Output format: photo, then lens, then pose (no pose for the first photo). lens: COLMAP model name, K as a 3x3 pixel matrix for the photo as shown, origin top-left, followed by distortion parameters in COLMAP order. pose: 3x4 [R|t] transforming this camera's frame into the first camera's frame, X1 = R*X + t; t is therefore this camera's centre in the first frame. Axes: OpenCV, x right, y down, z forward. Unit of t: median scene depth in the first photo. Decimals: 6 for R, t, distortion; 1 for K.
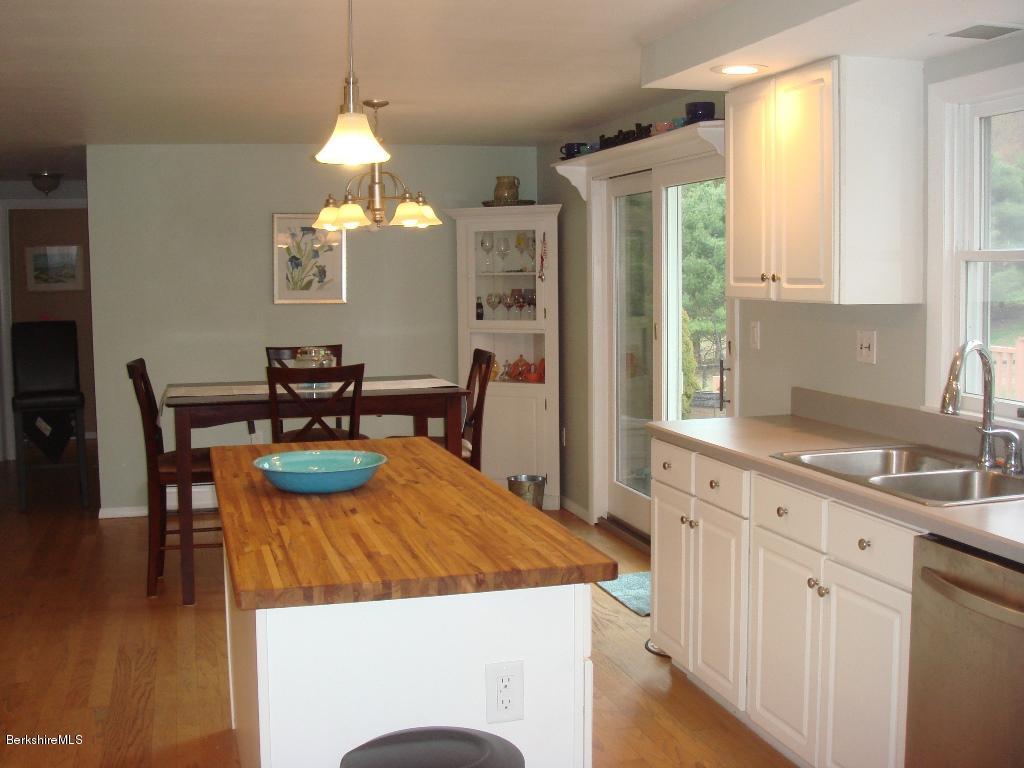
lens RADIAL K [[1143.7, 0, 508.1], [0, 1143.7, 383.0], [0, 0, 1]] dist [-0.136508, 0.000000]
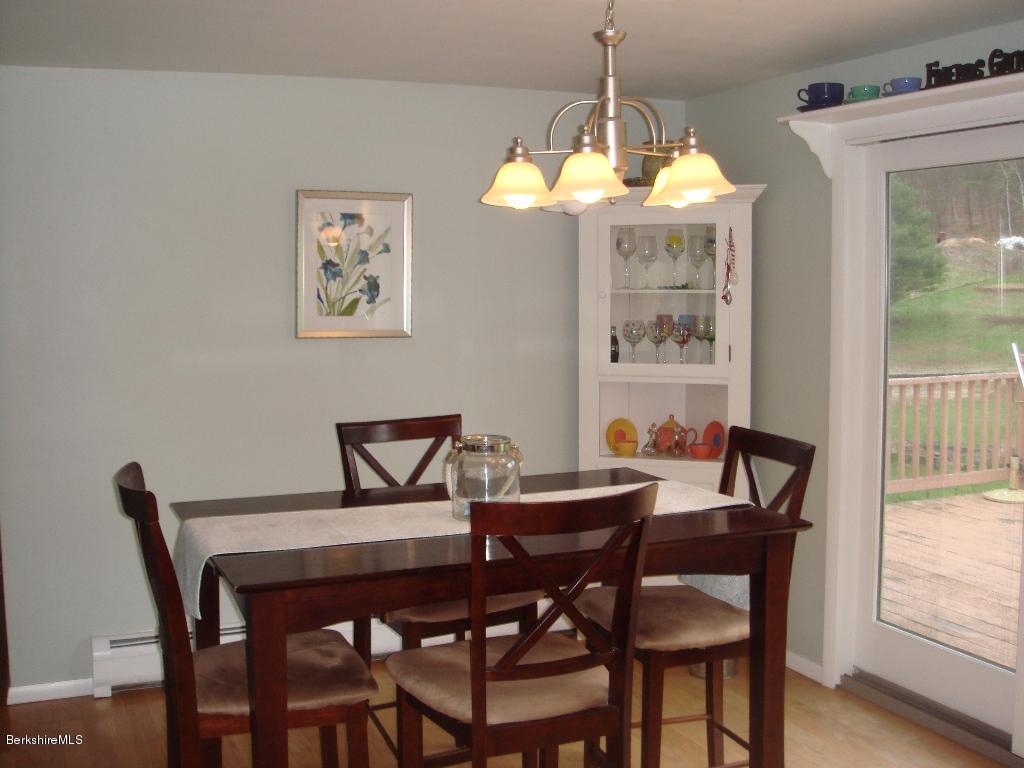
lens RADIAL K [[1143.7, 0, 527.7], [0, 1143.7, 387.6], [0, 0, 1]] dist [-0.136508, 0.000000]
pose [[0.987906, -0.007688, 0.154860, -0.178447], [0.008508, 0.999953, -0.004630, -0.039422], [-0.154818, 0.005892, 0.987926, 0.380160]]
